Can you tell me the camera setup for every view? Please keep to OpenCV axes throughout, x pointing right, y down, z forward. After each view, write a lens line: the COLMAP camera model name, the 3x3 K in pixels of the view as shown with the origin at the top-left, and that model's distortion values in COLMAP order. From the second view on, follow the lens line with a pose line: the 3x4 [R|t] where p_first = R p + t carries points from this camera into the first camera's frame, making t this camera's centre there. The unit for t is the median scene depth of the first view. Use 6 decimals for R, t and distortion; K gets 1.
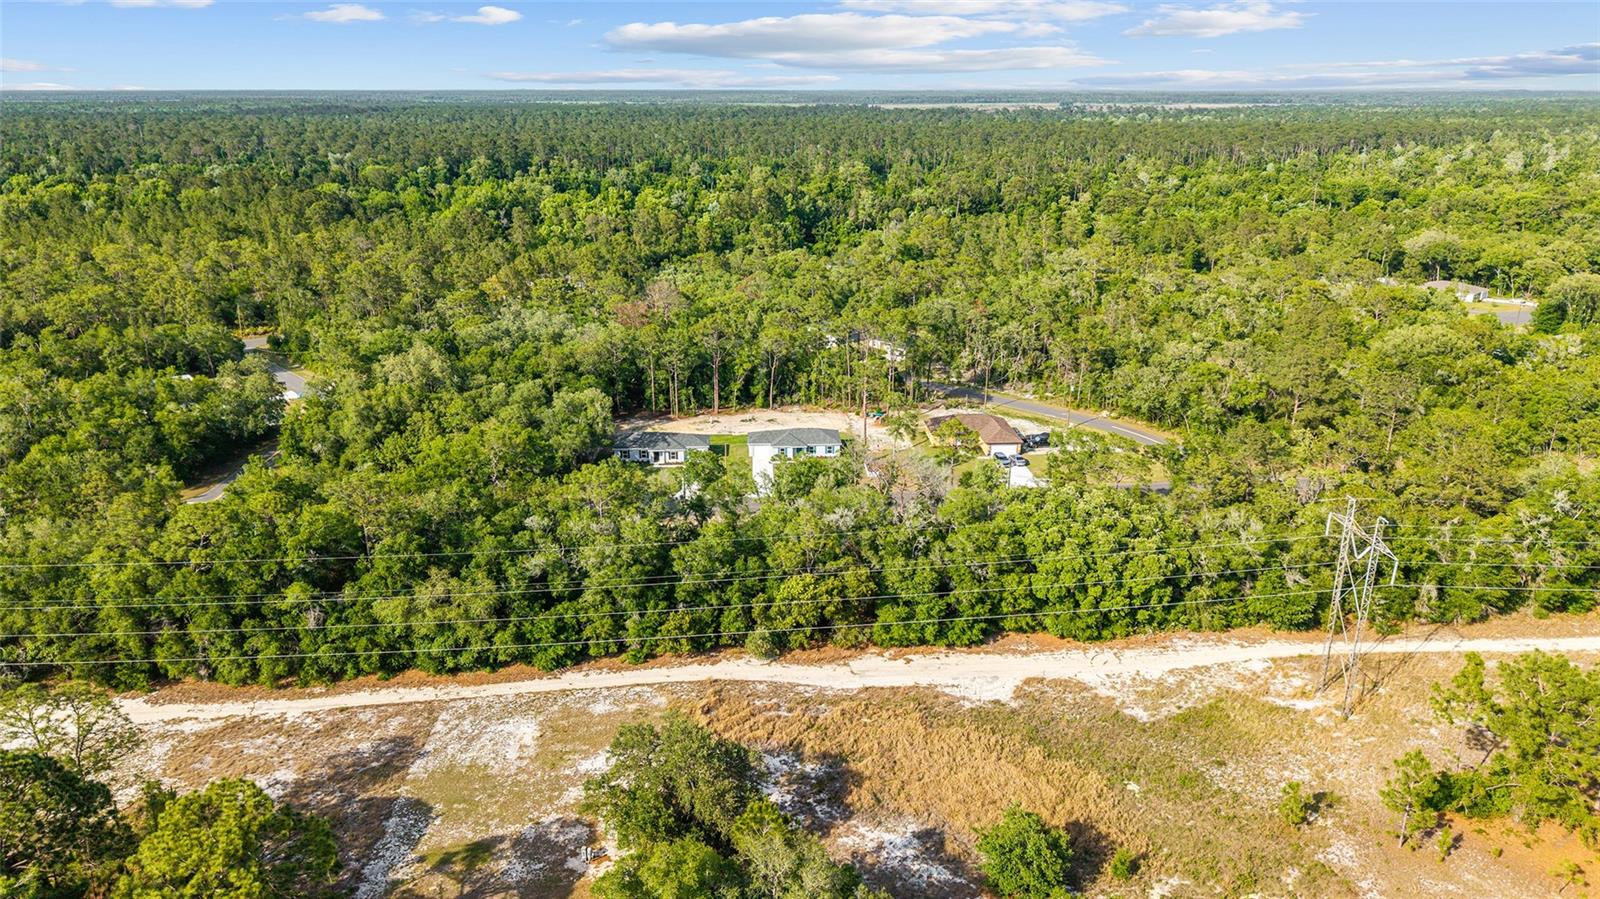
lens RADIAL K [[1076.2, 0, 802.2], [0, 1076.2, 443.0], [0, 0, 1]] dist [0.023129, -0.034152]
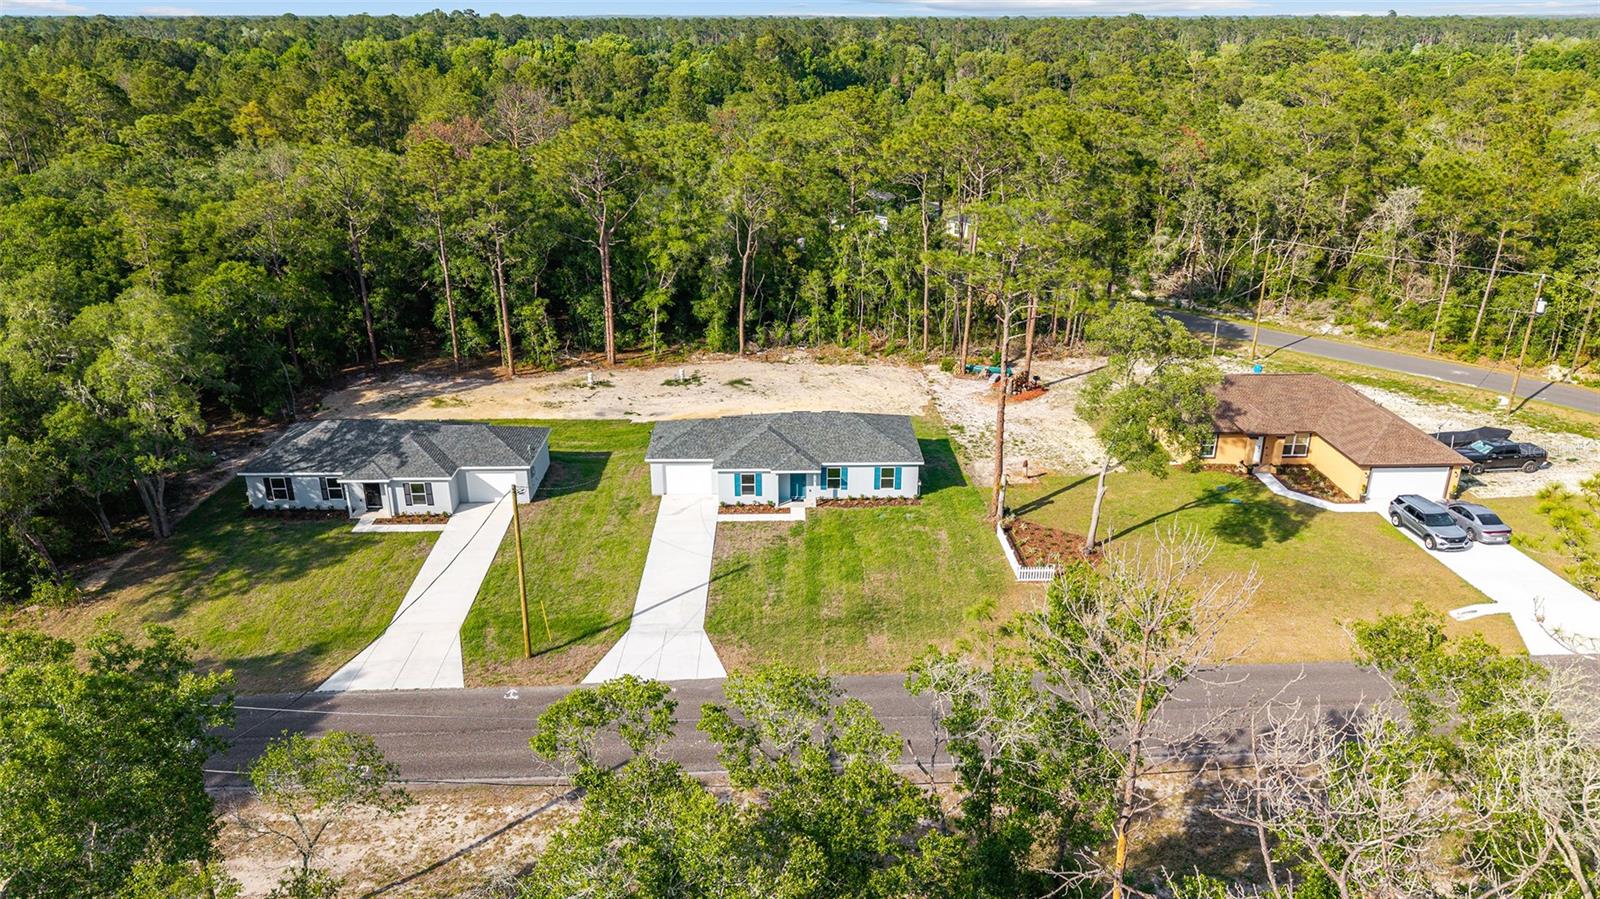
lens RADIAL K [[1076.2, 0, 804.8], [0, 1076.2, 460.0], [0, 0, 1]] dist [0.023129, -0.034152]
pose [[0.999769, 0.008643, -0.019695, 0.006062], [-0.007251, 0.997541, 0.069707, -0.023205], [0.020250, -0.069548, 0.997373, 0.671867]]
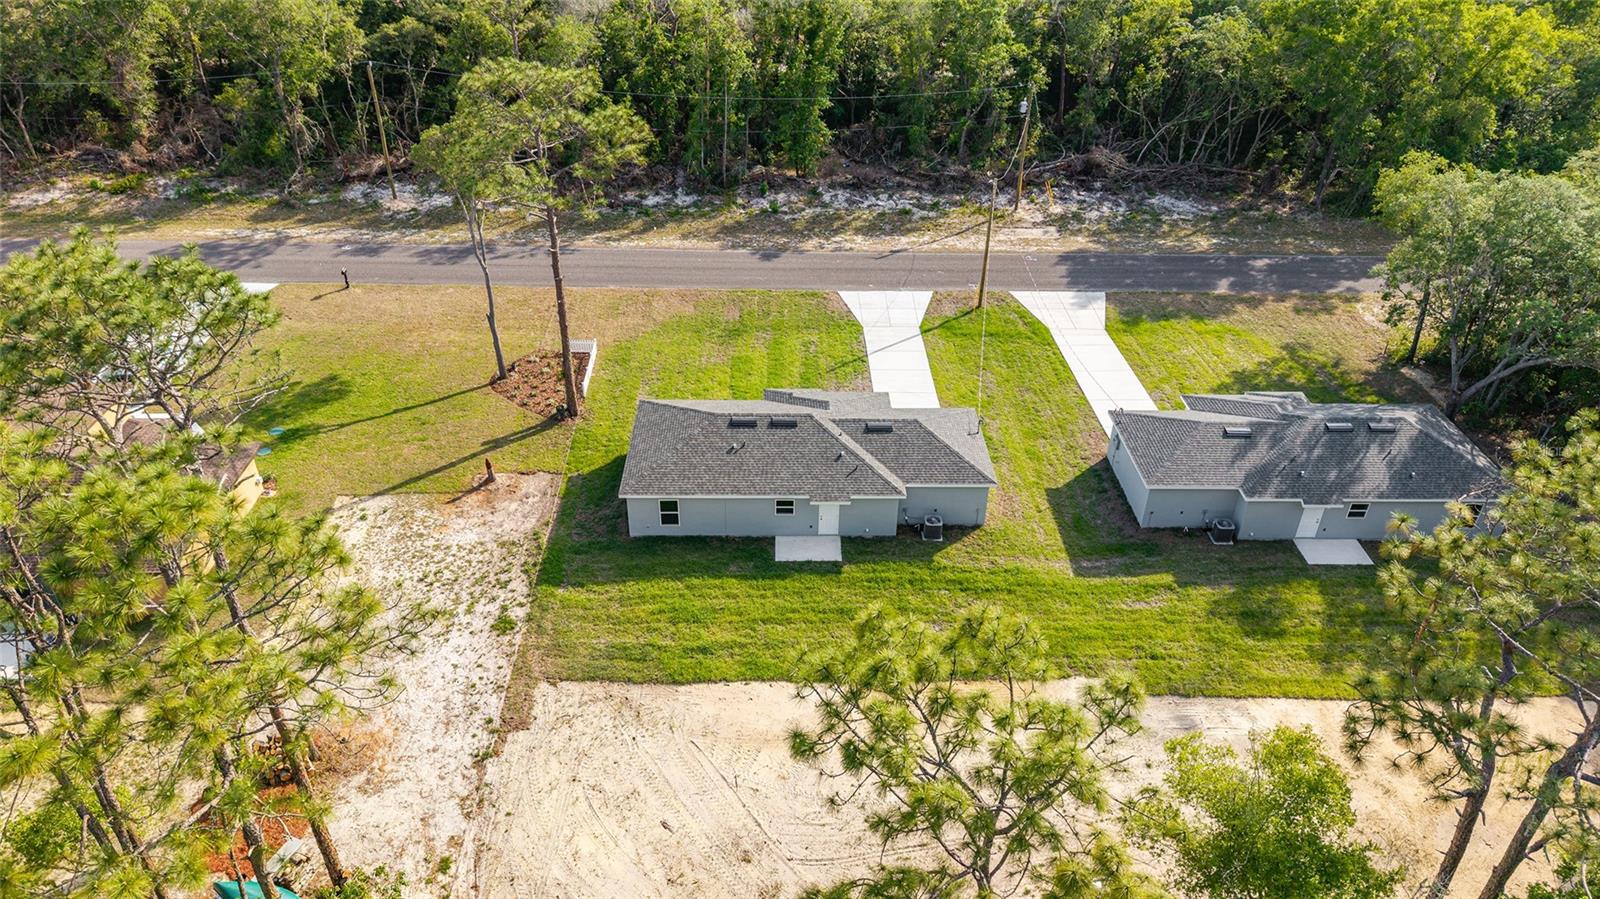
lens RADIAL K [[1076.2, 0, 803.8], [0, 1076.2, 457.3], [0, 0, 1]] dist [0.023129, -0.034152]
pose [[-0.999607, -0.027977, 0.001510, -0.007254], [-0.016171, 0.620099, 0.784357, -0.212348], [-0.022880, 0.784025, -0.620308, 1.196209]]
